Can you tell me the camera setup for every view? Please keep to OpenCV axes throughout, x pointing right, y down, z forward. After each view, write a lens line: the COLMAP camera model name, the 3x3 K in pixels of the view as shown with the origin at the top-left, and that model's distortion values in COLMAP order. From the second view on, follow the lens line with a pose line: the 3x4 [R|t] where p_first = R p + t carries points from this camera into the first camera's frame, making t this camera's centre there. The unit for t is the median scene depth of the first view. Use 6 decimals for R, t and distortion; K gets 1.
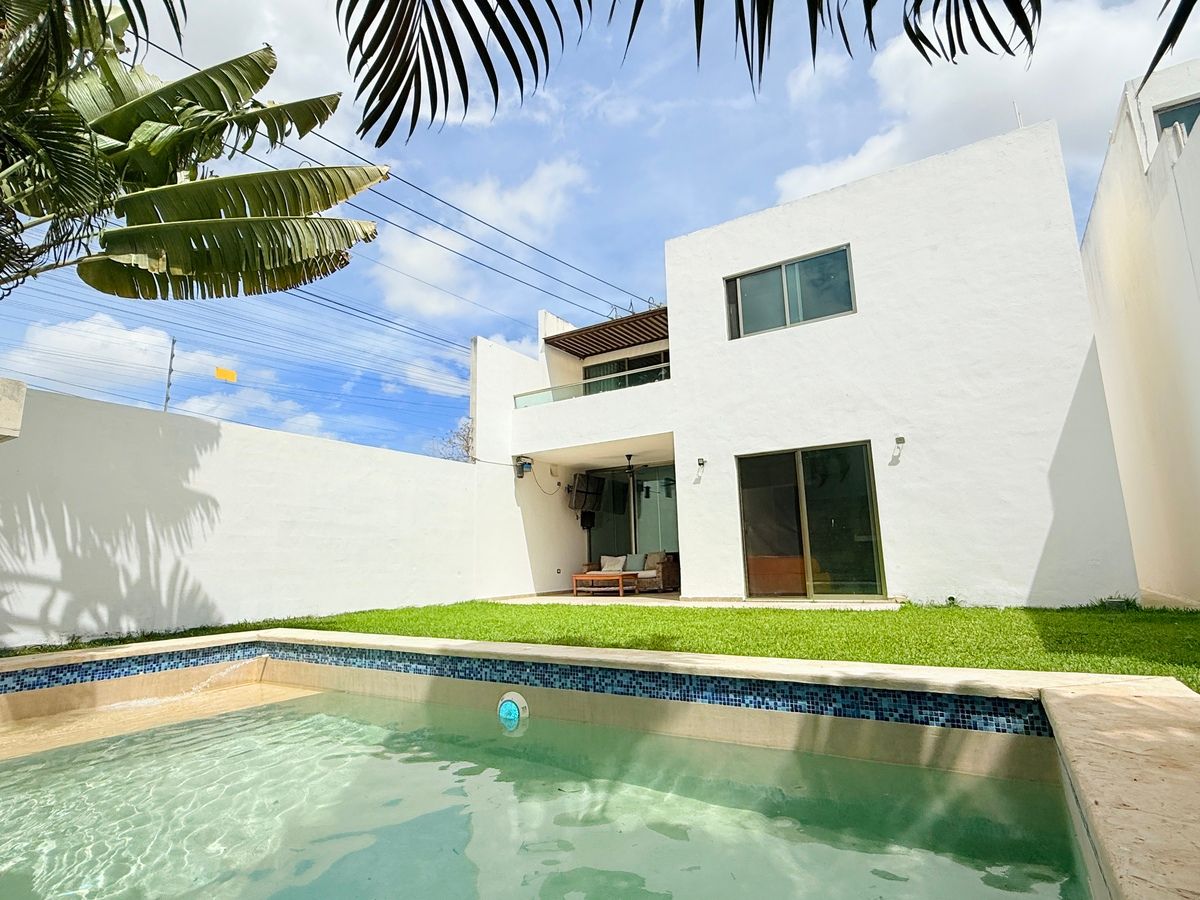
lens RADIAL K [[629.2, 0, 598.8], [0, 629.2, 449.4], [0, 0, 1]] dist [-0.007354, -0.000515]
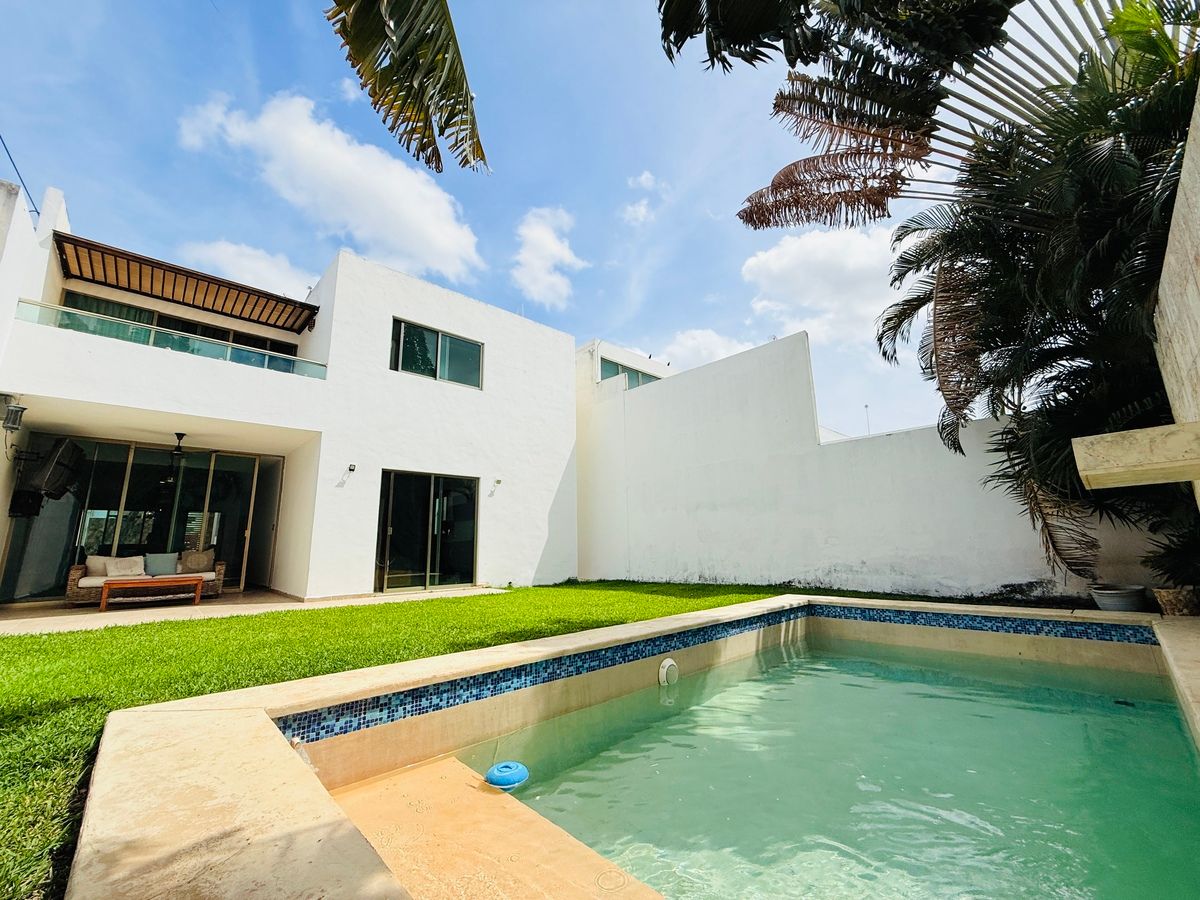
lens RADIAL K [[475.8, 0, 599.0], [0, 475.8, 450.0], [0, 0, 1]] dist [-0.003015, -0.000192]
pose [[0.260870, 0.212798, 0.941628, -0.621452], [-0.160927, 0.971341, -0.174929, 0.080352], [-0.951866, -0.105899, 0.287638, 0.458285]]
